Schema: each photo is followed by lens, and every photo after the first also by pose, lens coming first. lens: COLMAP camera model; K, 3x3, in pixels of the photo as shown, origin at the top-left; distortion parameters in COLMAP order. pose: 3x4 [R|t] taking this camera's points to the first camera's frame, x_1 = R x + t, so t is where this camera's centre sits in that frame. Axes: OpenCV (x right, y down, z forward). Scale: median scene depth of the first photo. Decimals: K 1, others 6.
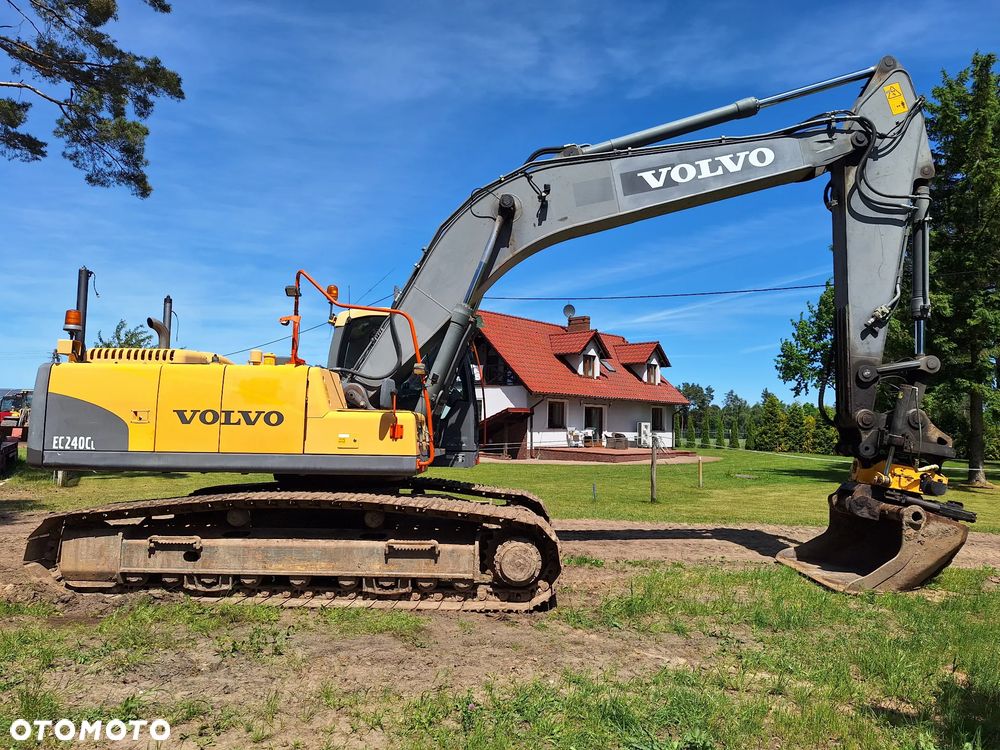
lens RADIAL K [[691.1, 0, 502.3], [0, 691.1, 377.8], [0, 0, 1]] dist [0.090321, -0.094753]
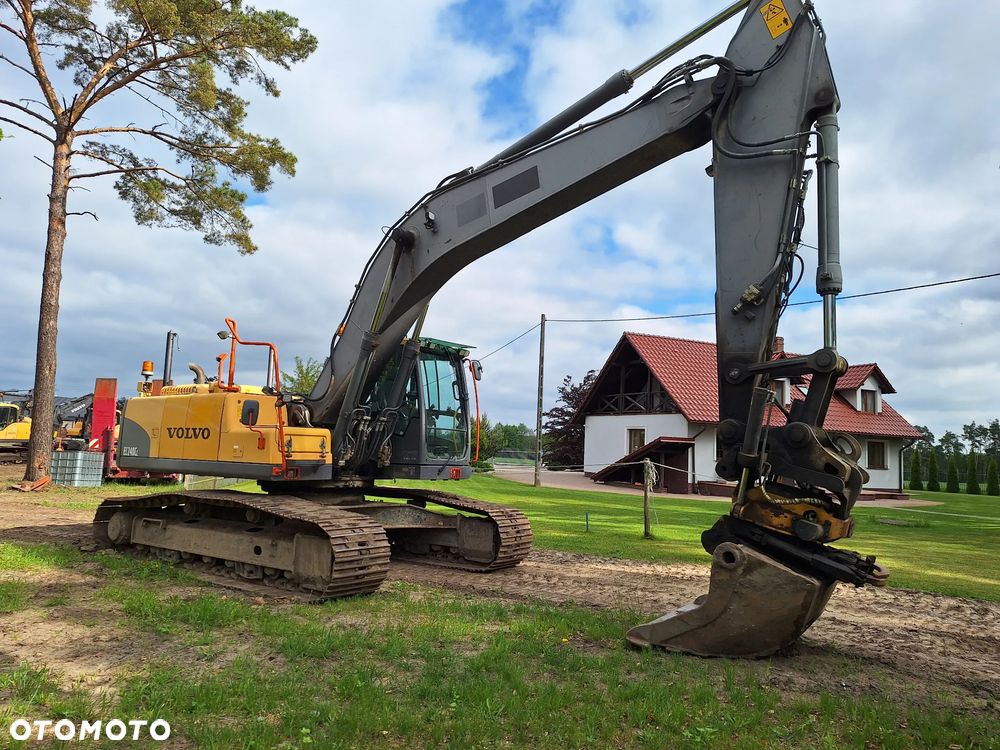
lens RADIAL K [[691.1, 0, 488.0], [0, 691.1, 352.4], [0, 0, 1]] dist [0.090321, -0.094753]
pose [[0.805743, -0.076337, -0.587326, 0.772960], [0.031342, 0.995765, -0.086425, 0.032122], [0.591436, 0.051228, 0.804723, 0.215688]]
